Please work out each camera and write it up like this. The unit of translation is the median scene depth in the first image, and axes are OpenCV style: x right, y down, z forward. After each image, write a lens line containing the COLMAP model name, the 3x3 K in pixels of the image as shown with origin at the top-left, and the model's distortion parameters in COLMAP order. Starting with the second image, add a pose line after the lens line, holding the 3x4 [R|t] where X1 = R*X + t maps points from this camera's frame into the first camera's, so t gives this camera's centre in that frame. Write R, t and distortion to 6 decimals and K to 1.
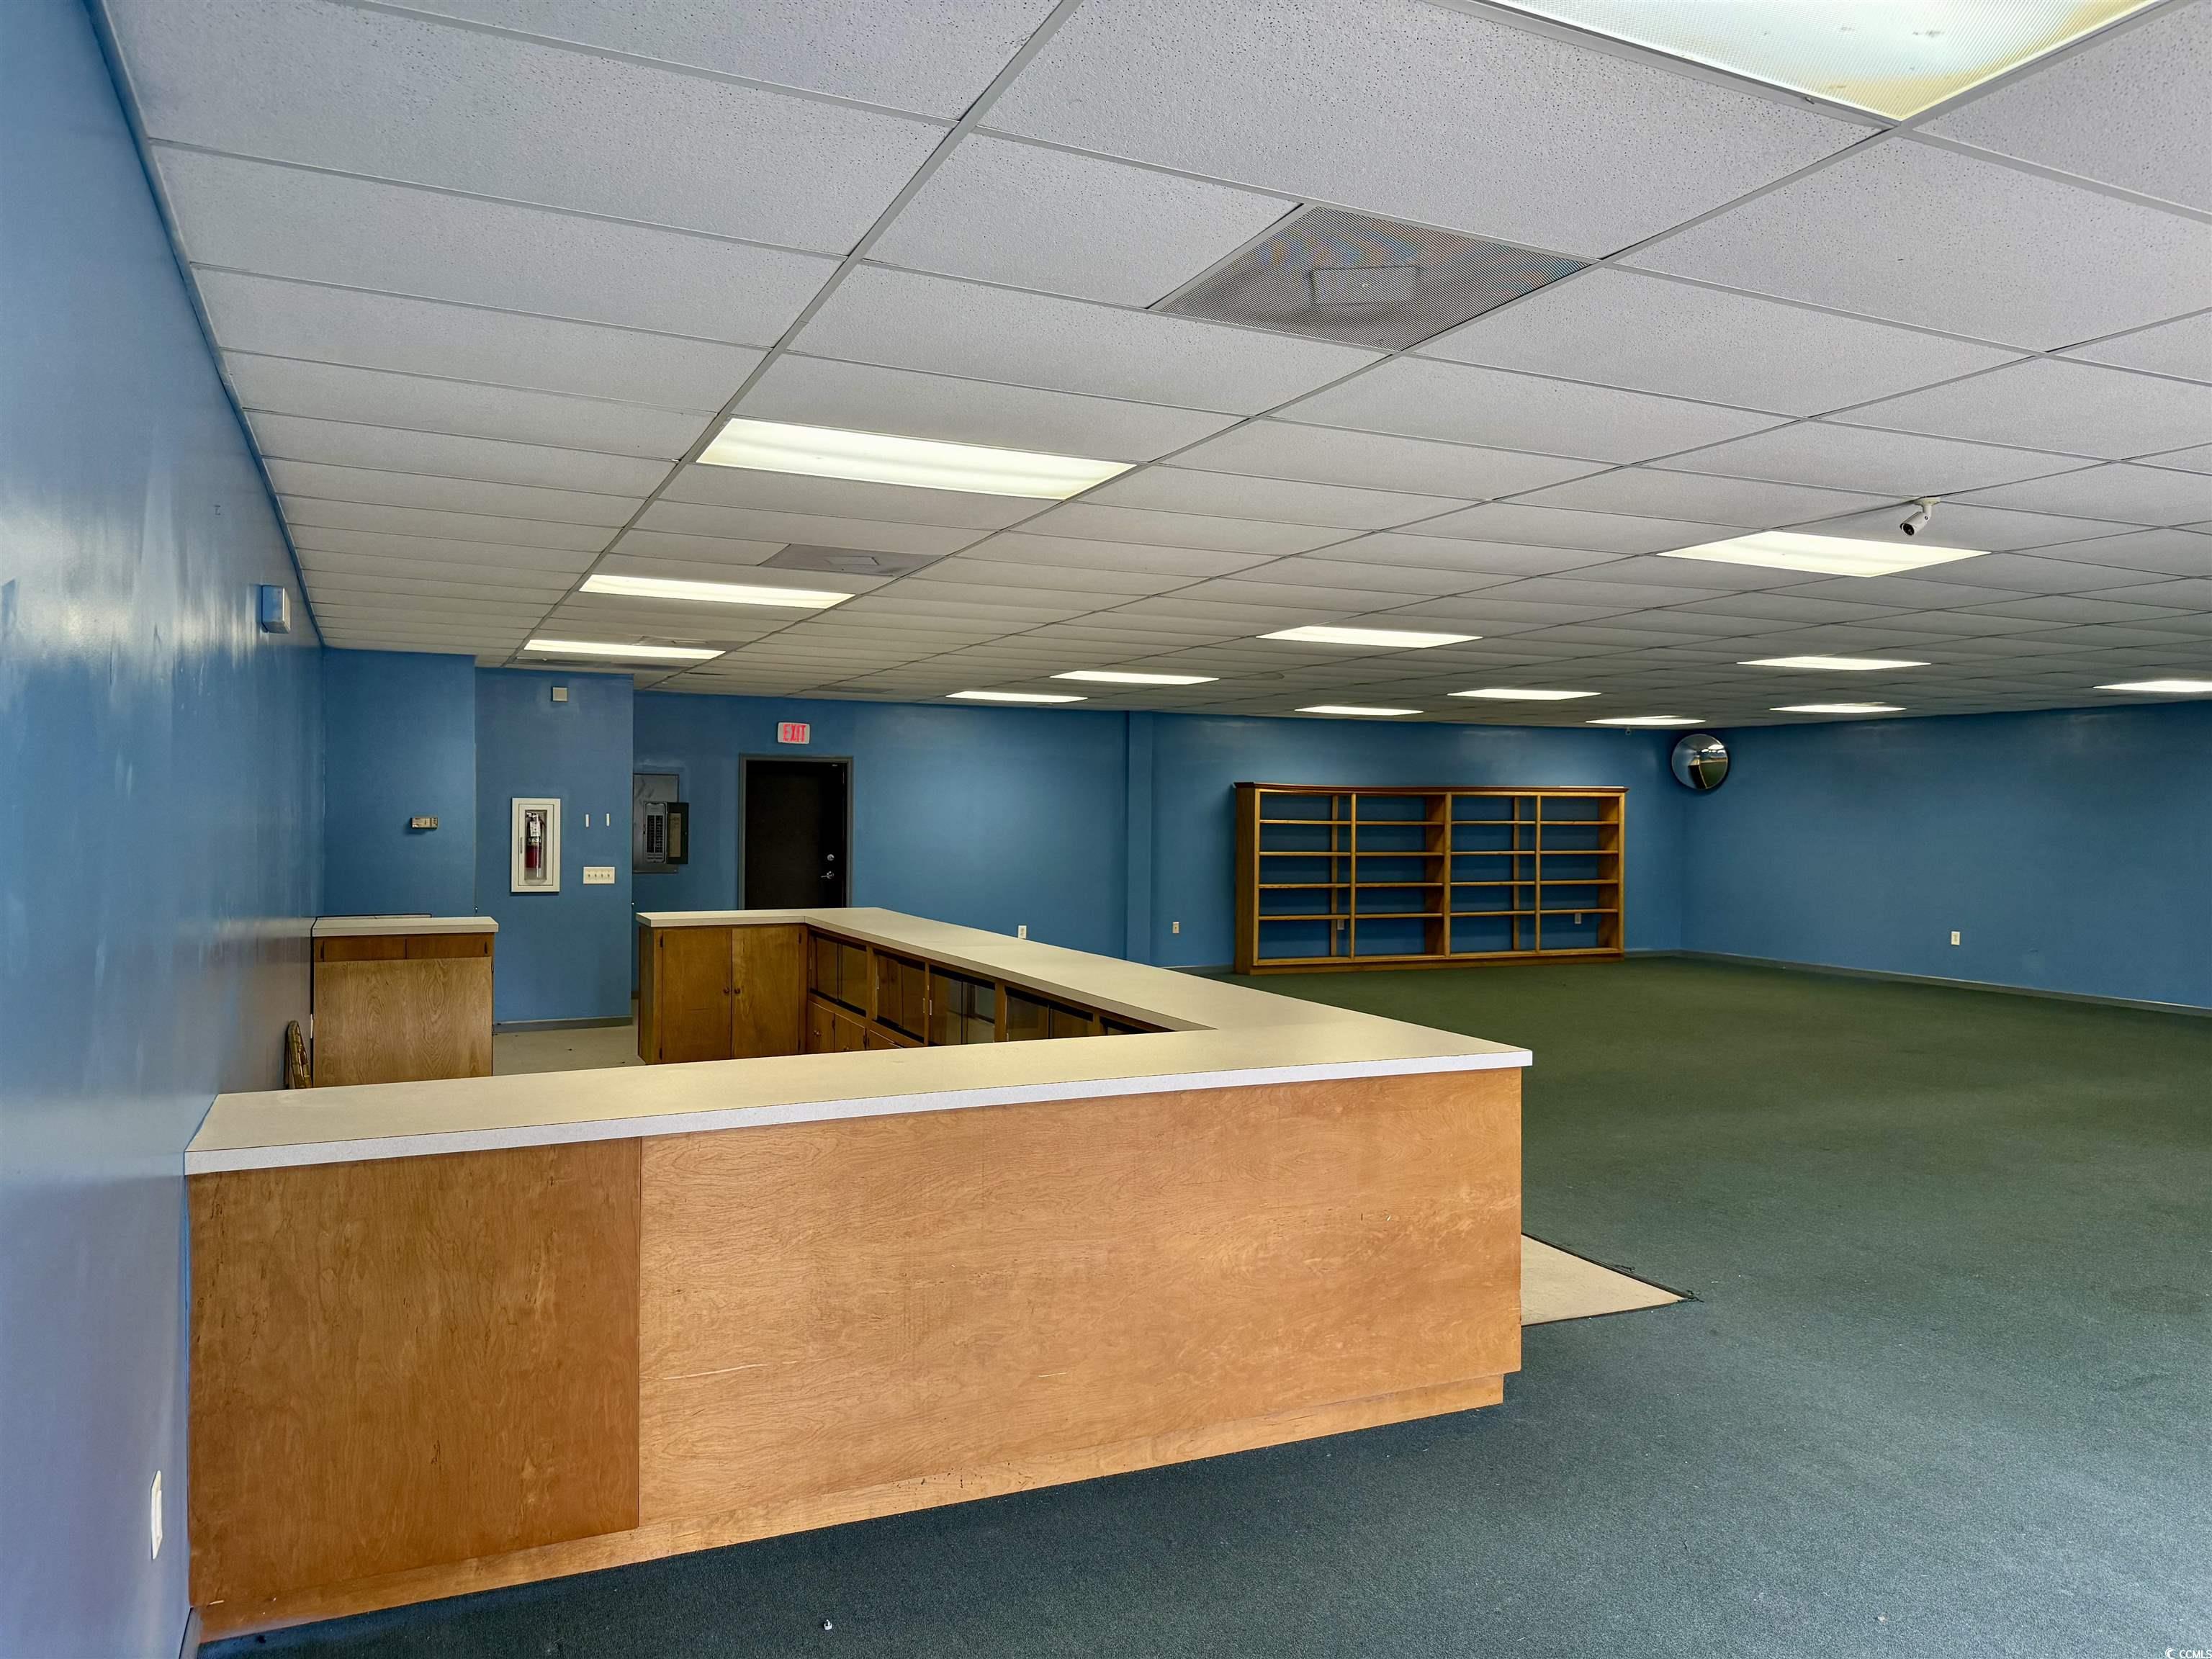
lens RADIAL K [[1552.9, 0, 1108.0], [0, 1552.9, 827.1], [0, 0, 1]] dist [0.040682, -0.046979]
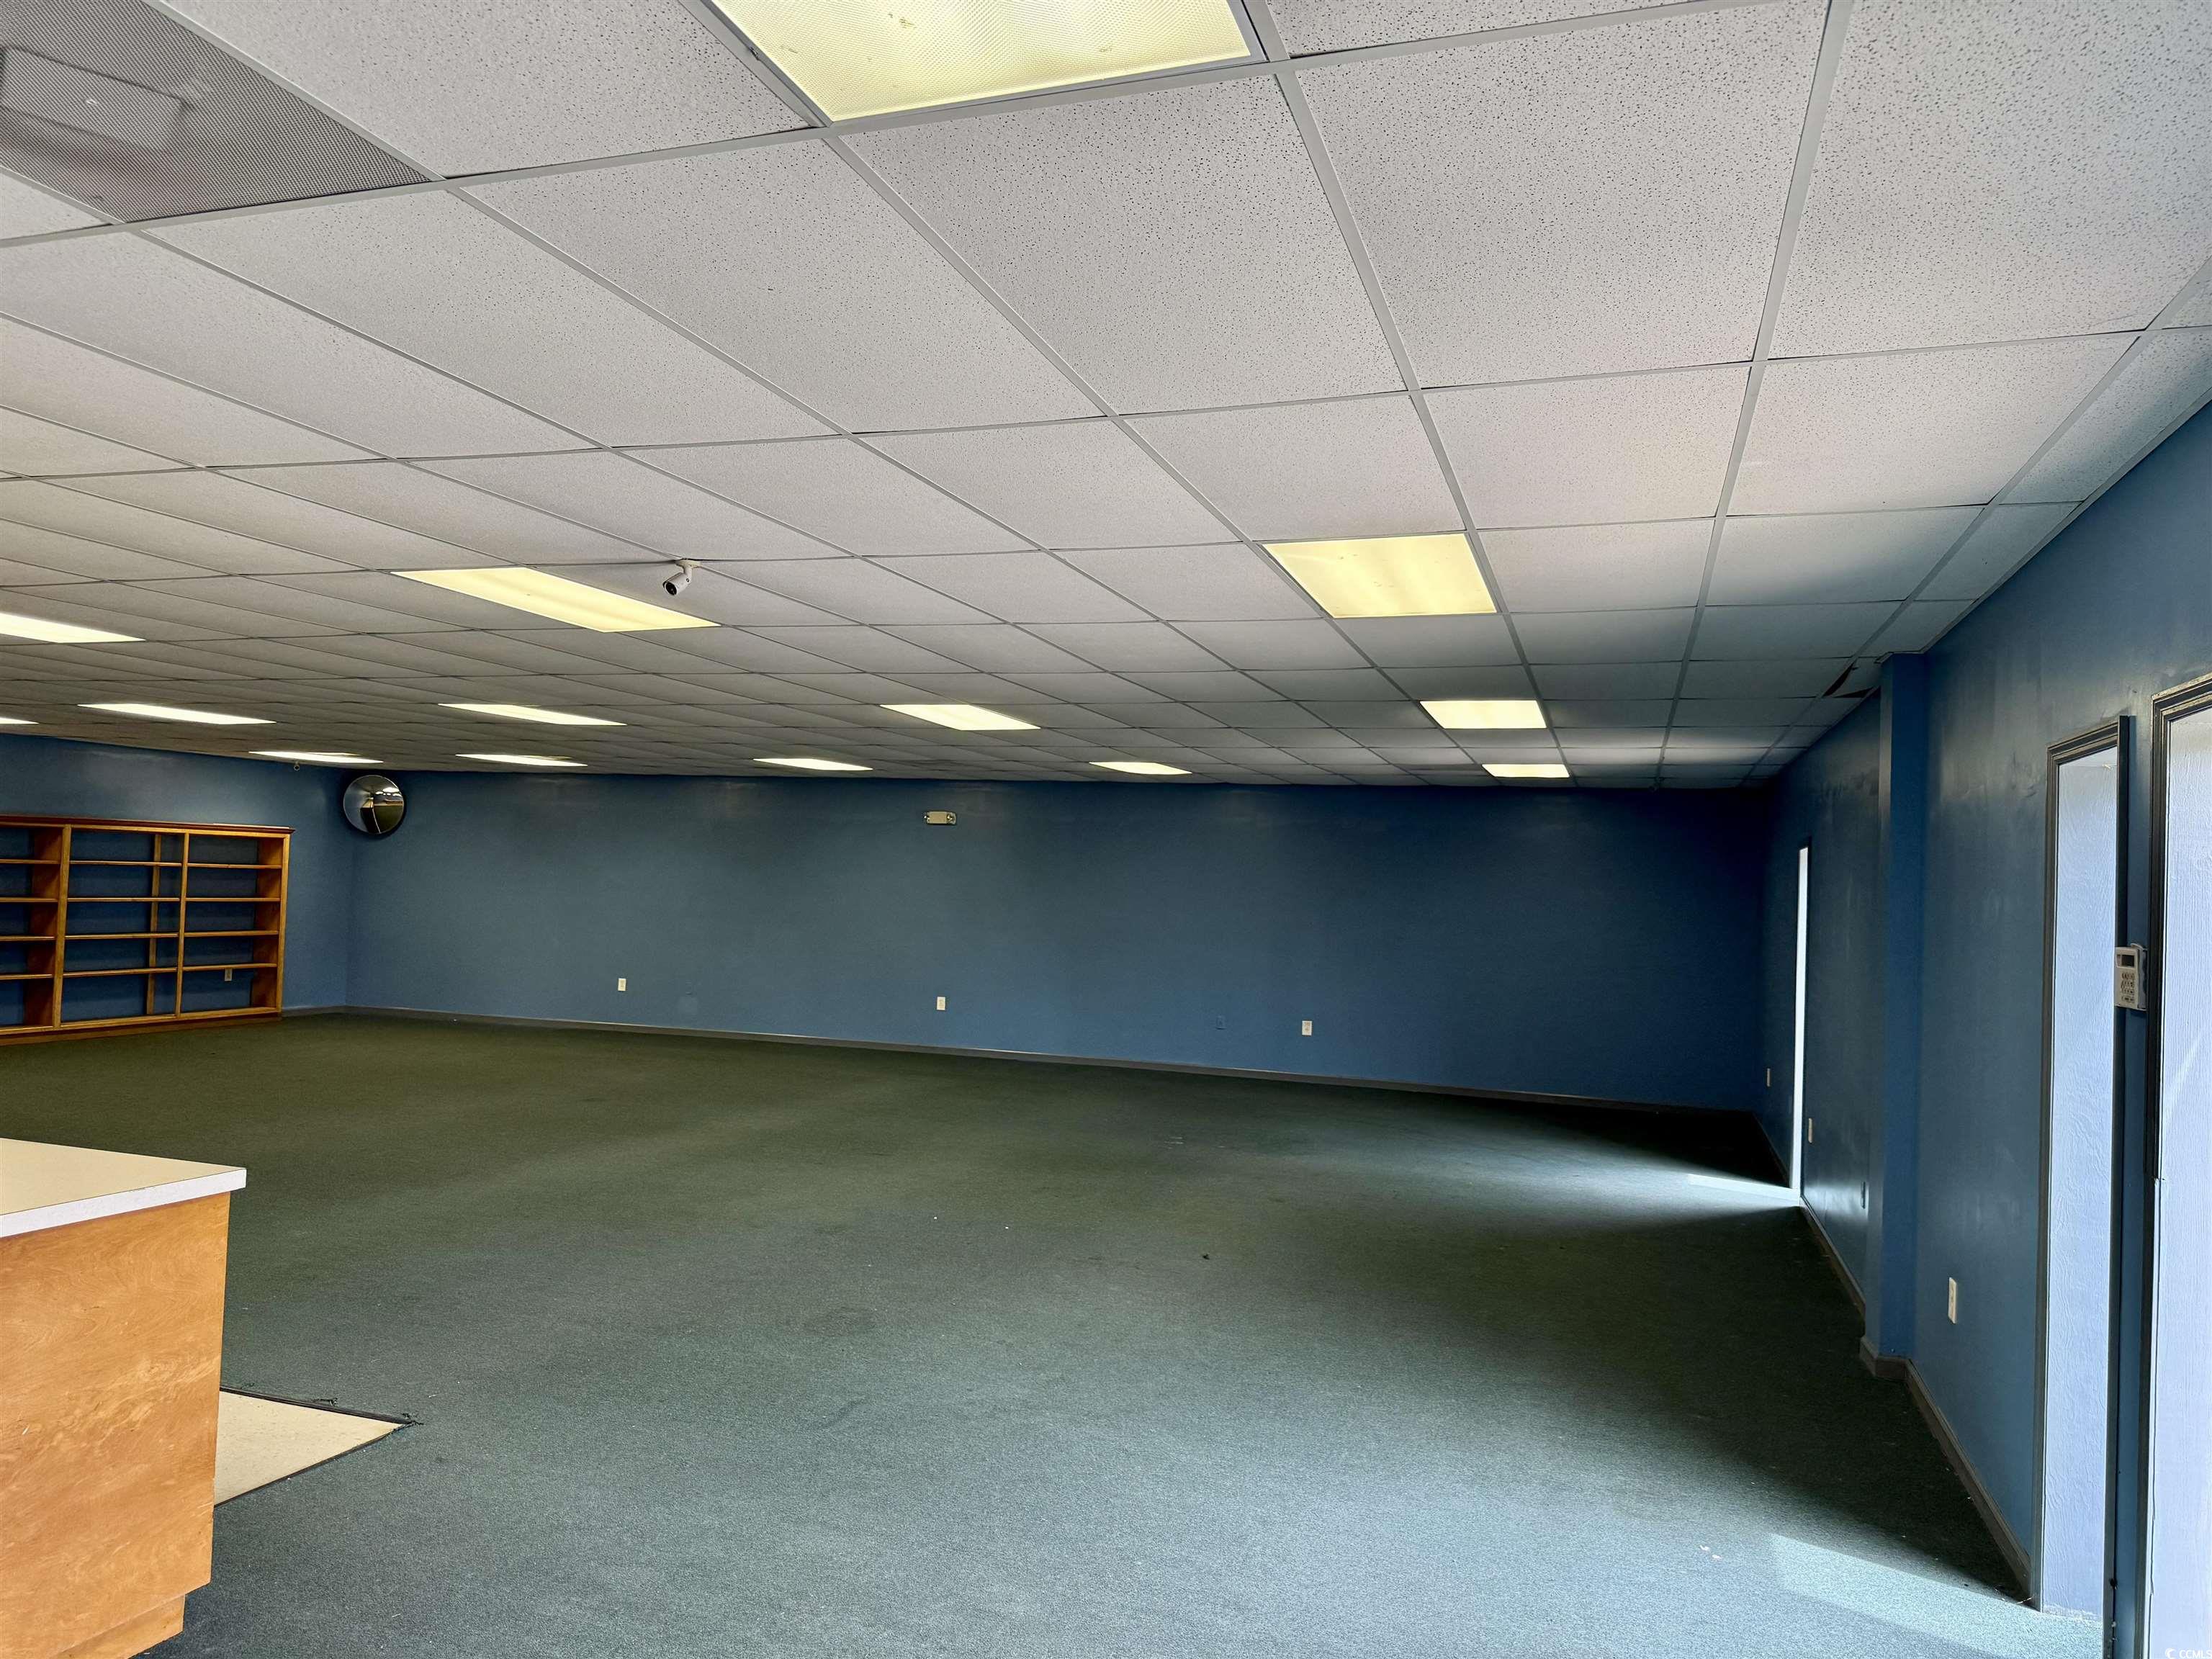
lens RADIAL K [[1552.9, 0, 1098.7], [0, 1552.9, 837.2], [0, 0, 1]] dist [0.040682, -0.046979]
pose [[0.688548, 0.041079, 0.724026, -0.008465], [-0.025057, 0.999146, -0.032859, -0.006629], [-0.724758, 0.004483, 0.688989, 0.112483]]
